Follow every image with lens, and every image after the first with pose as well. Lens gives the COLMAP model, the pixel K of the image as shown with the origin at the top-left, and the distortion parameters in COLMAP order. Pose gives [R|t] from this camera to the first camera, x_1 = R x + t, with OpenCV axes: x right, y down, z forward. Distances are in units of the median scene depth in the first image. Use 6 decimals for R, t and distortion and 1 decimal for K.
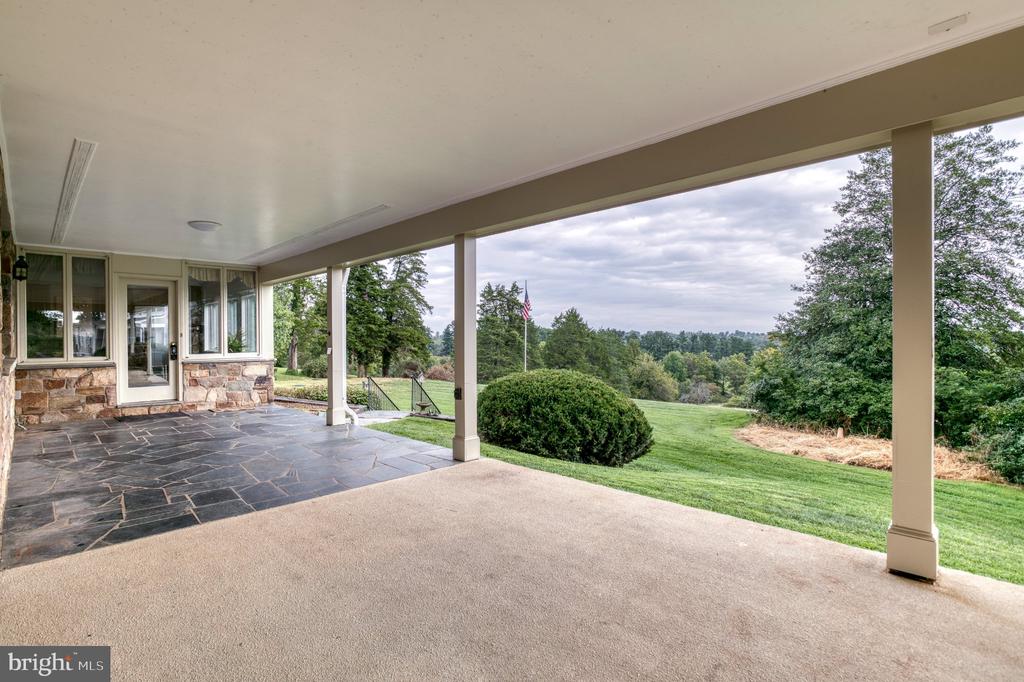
lens RADIAL K [[498.8, 0, 512.0], [0, 498.8, 341.0], [0, 0, 1]] dist [-0.060040, 0.035074]
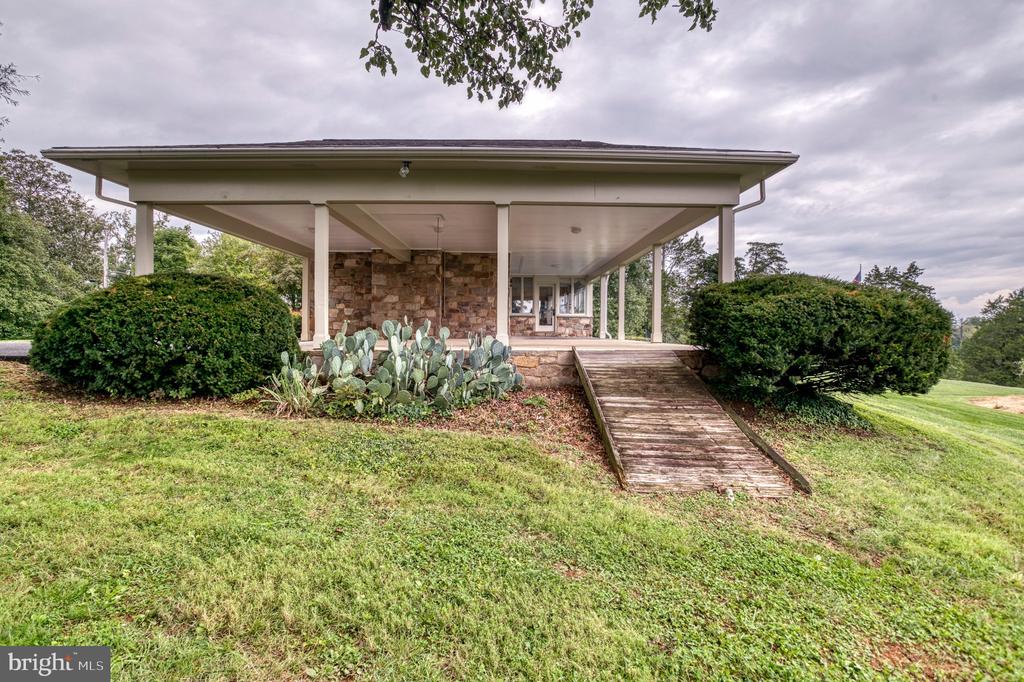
lens RADIAL K [[498.8, 0, 512.0], [0, 498.8, 341.0], [0, 0, 1]] dist [-0.060040, 0.035074]
pose [[0.715767, 0.026972, -0.697818, 0.140976], [-0.015988, 0.999625, 0.022237, 0.017398], [0.698156, -0.004760, 0.715930, -0.146949]]
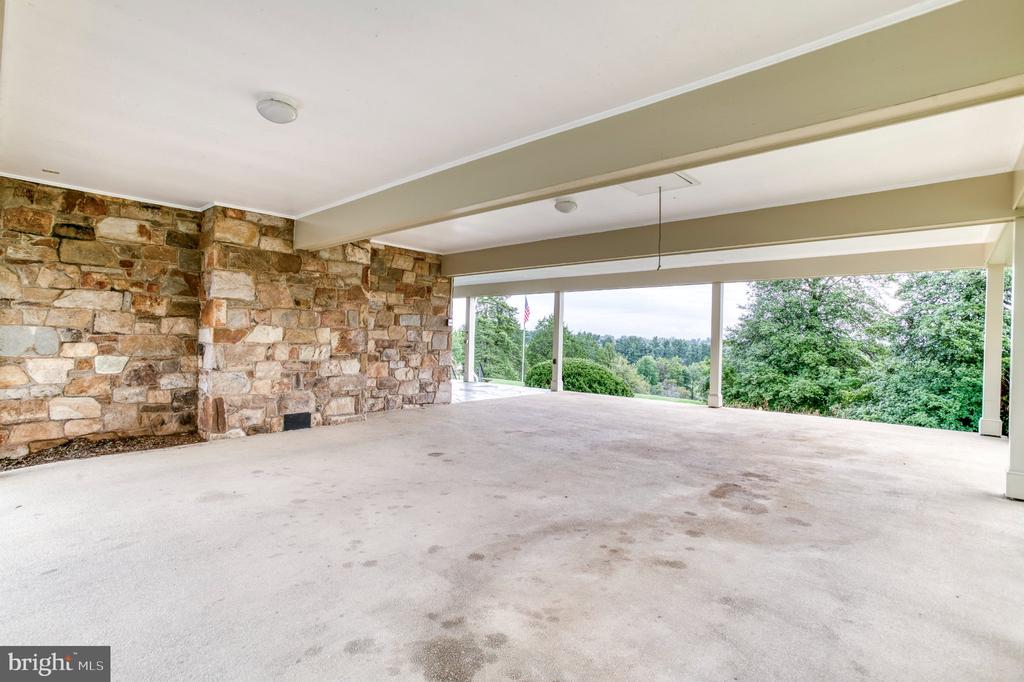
lens RADIAL K [[498.8, 0, 512.0], [0, 498.8, 341.0], [0, 0, 1]] dist [-0.060040, 0.035074]
pose [[0.998330, 0.029202, 0.049848, -0.037892], [-0.029108, 0.999573, -0.002593, 0.002218], [-0.049902, 0.001138, 0.998753, -0.113693]]
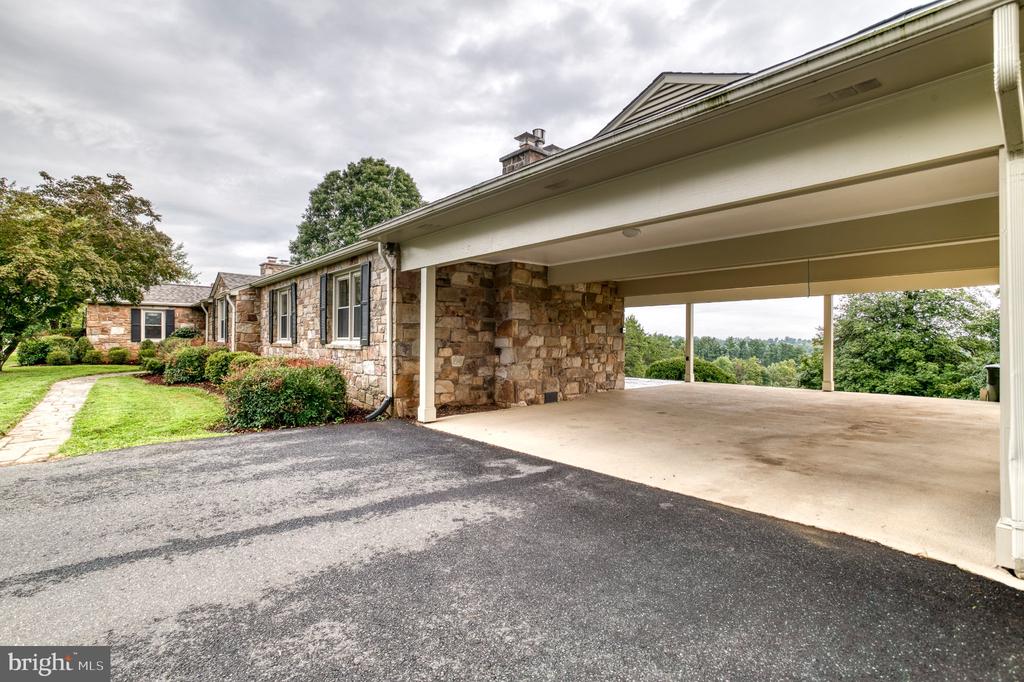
lens RADIAL K [[498.8, 0, 512.0], [0, 498.8, 341.0], [0, 0, 1]] dist [-0.060040, 0.035074]
pose [[0.996527, 0.011534, -0.082474, -0.079806], [-0.012142, 0.999903, -0.006877, 0.003287], [0.082386, 0.007855, 0.996570, -0.173315]]
